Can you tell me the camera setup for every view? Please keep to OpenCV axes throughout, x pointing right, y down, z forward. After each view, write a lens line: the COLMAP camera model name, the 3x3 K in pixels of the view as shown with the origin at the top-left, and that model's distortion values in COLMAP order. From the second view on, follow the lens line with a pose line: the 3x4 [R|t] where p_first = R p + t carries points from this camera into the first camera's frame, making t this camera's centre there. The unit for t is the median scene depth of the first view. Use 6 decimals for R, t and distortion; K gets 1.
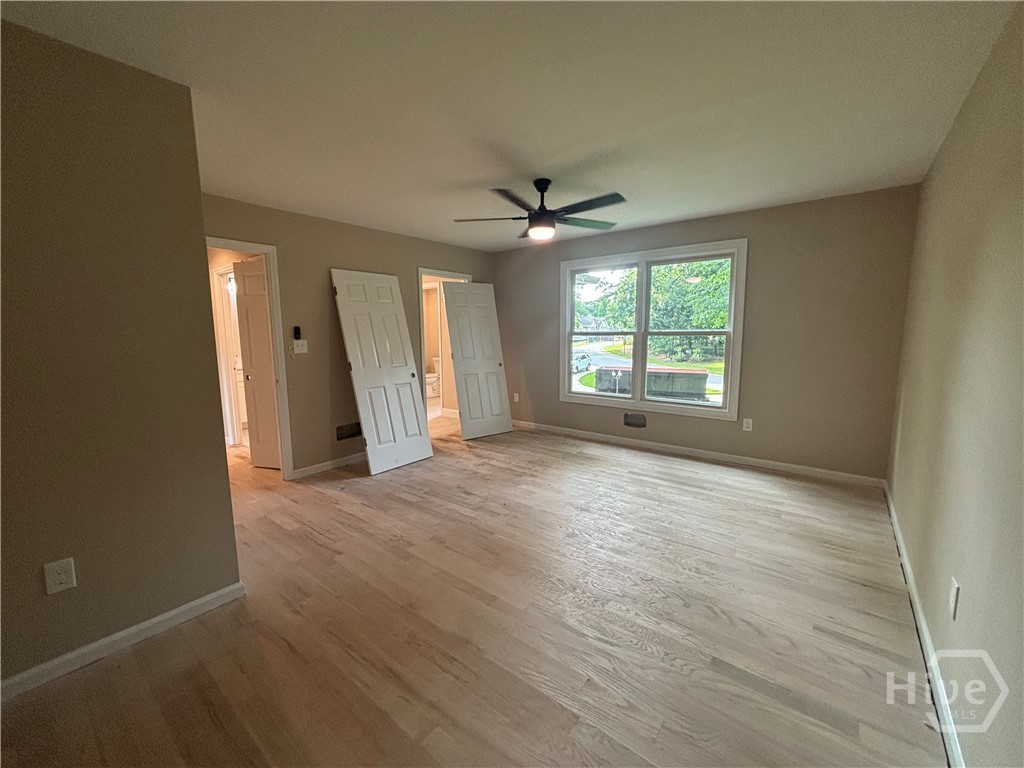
lens RADIAL K [[414.9, 0, 512.2], [0, 414.9, 391.5], [0, 0, 1]] dist [0.010589, 0.000090]
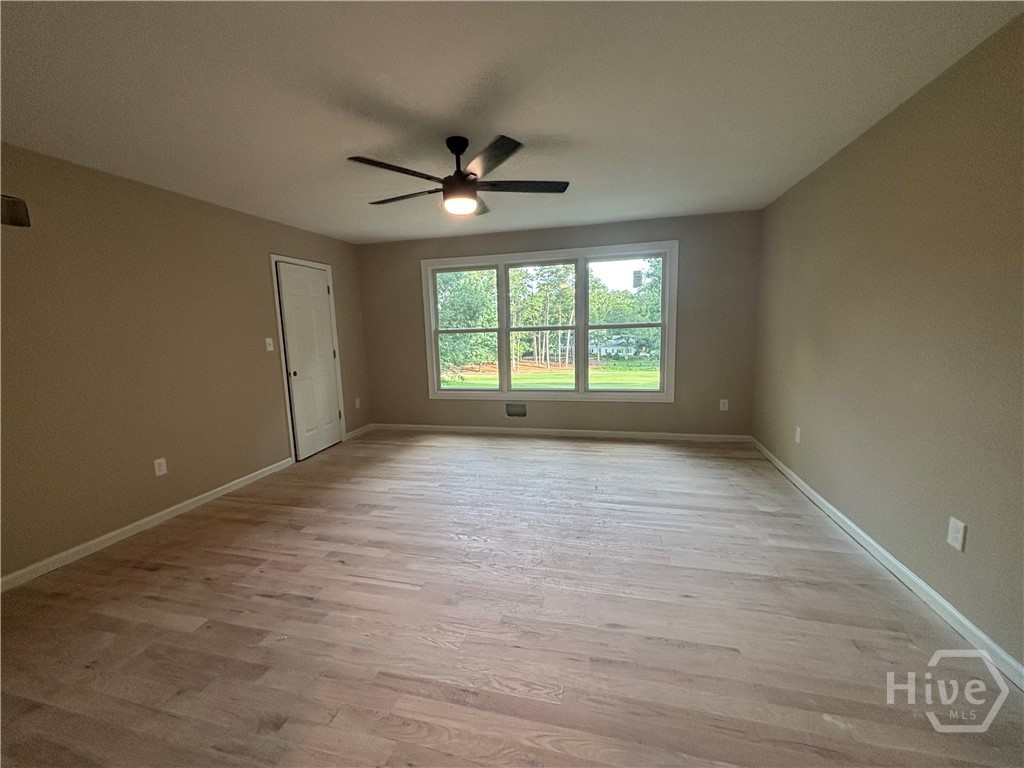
lens RADIAL K [[390.3, 0, 516.9], [0, 390.3, 375.2], [0, 0, 1]] dist [-0.000443, -0.000070]
pose [[0.914283, -0.073946, 0.398271, -0.093291], [0.085154, 0.996312, -0.010499, -0.009743], [-0.396026, 0.043513, 0.917208, 0.070759]]
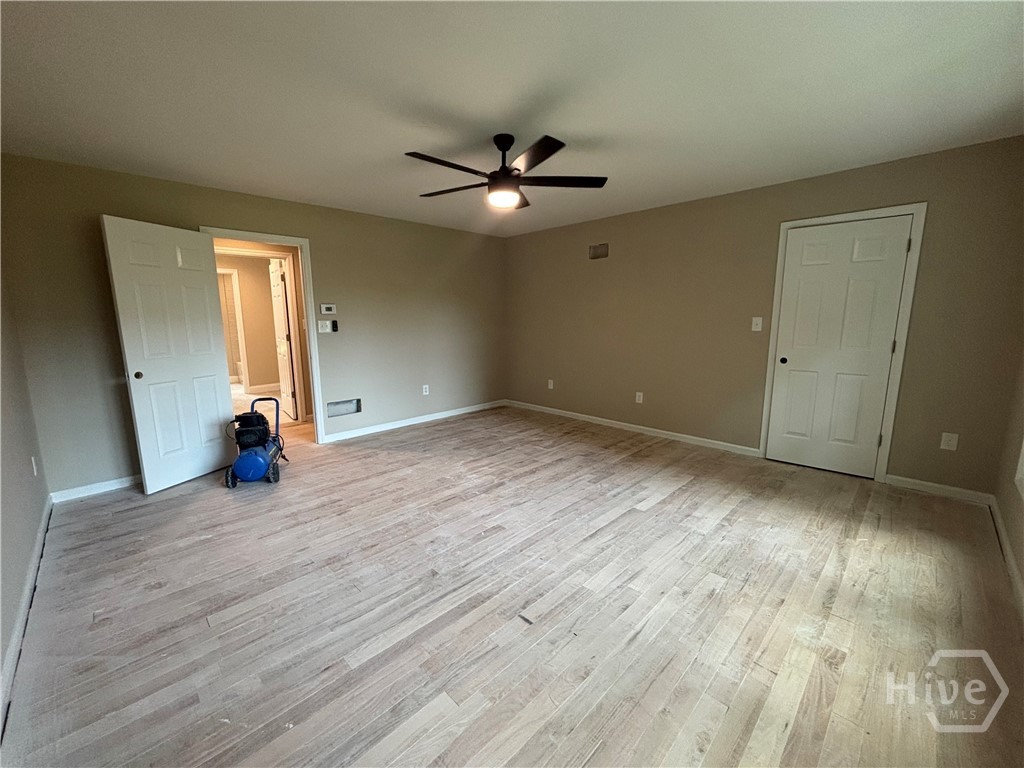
lens RADIAL K [[414.9, 0, 518.2], [0, 414.9, 380.8], [0, 0, 1]] dist [0.010589, 0.000090]
pose [[-0.109053, 0.159137, -0.981215, 0.501303], [-0.138801, 0.974994, 0.173554, -0.078797], [0.984298, 0.155121, -0.084237, 0.533974]]
